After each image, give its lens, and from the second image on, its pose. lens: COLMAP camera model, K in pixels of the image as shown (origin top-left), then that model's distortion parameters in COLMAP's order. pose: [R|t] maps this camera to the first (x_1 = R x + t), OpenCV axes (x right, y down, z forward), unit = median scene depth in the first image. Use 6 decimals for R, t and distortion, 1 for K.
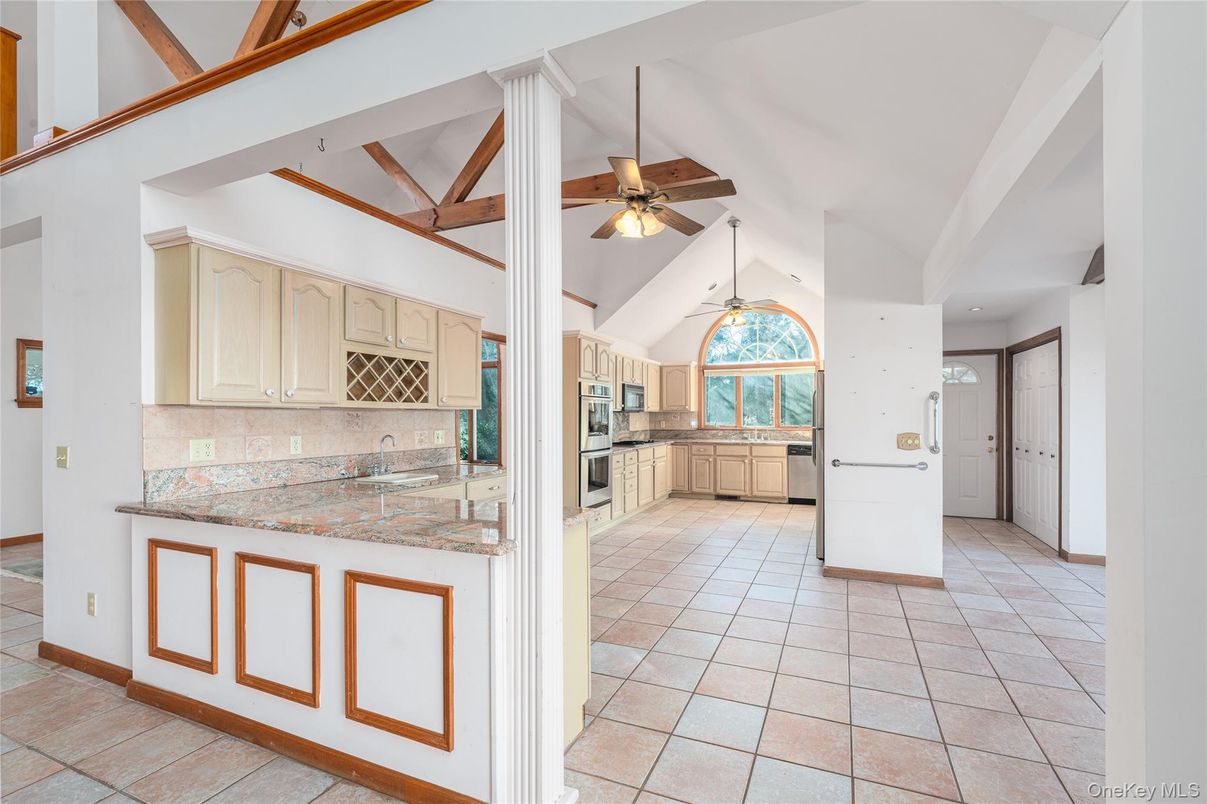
lens RADIAL K [[523.1, 0, 614.6], [0, 523.1, 409.9], [0, 0, 1]] dist [0.000994, 0.000102]
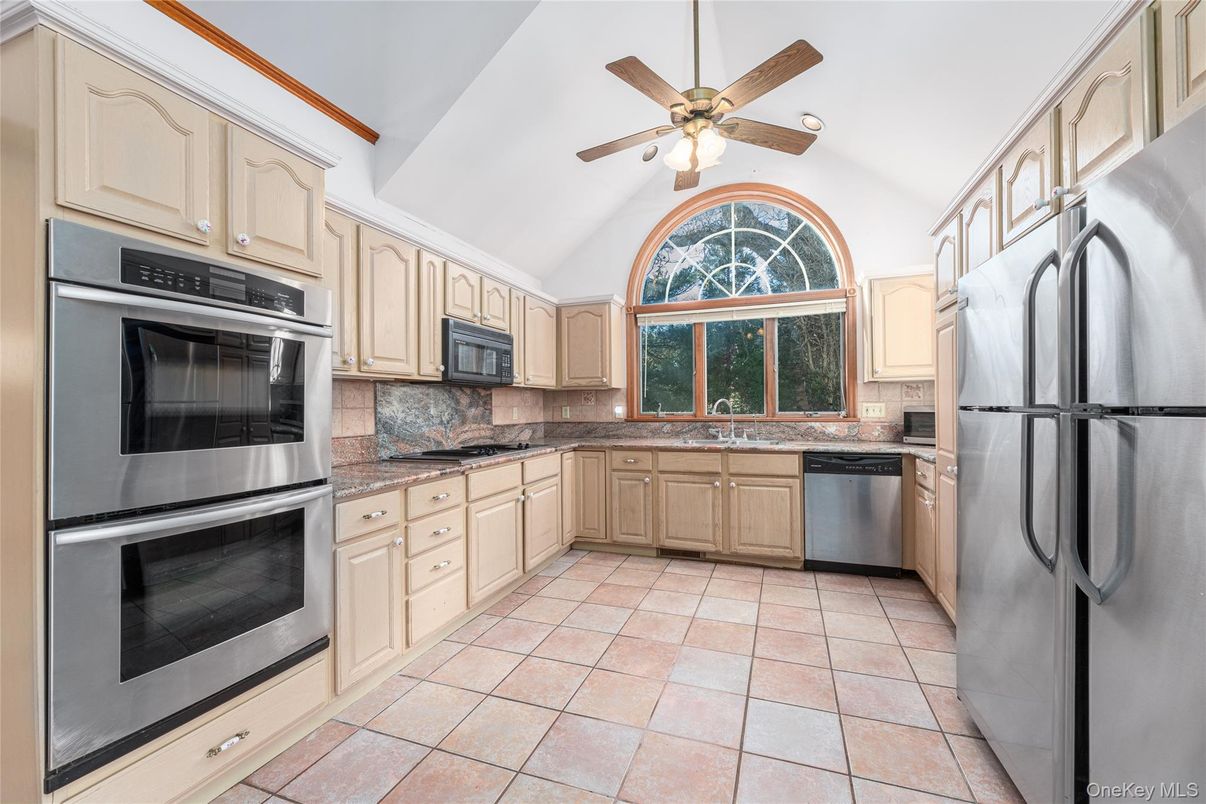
lens RADIAL K [[522.6, 0, 592.7], [0, 522.6, 403.5], [0, 0, 1]] dist [0.000994, 0.000102]
pose [[0.998898, -0.006859, 0.046438, 0.105919], [0.006758, 0.999974, 0.002325, 0.018578], [-0.046453, -0.002009, 0.998918, 0.487396]]
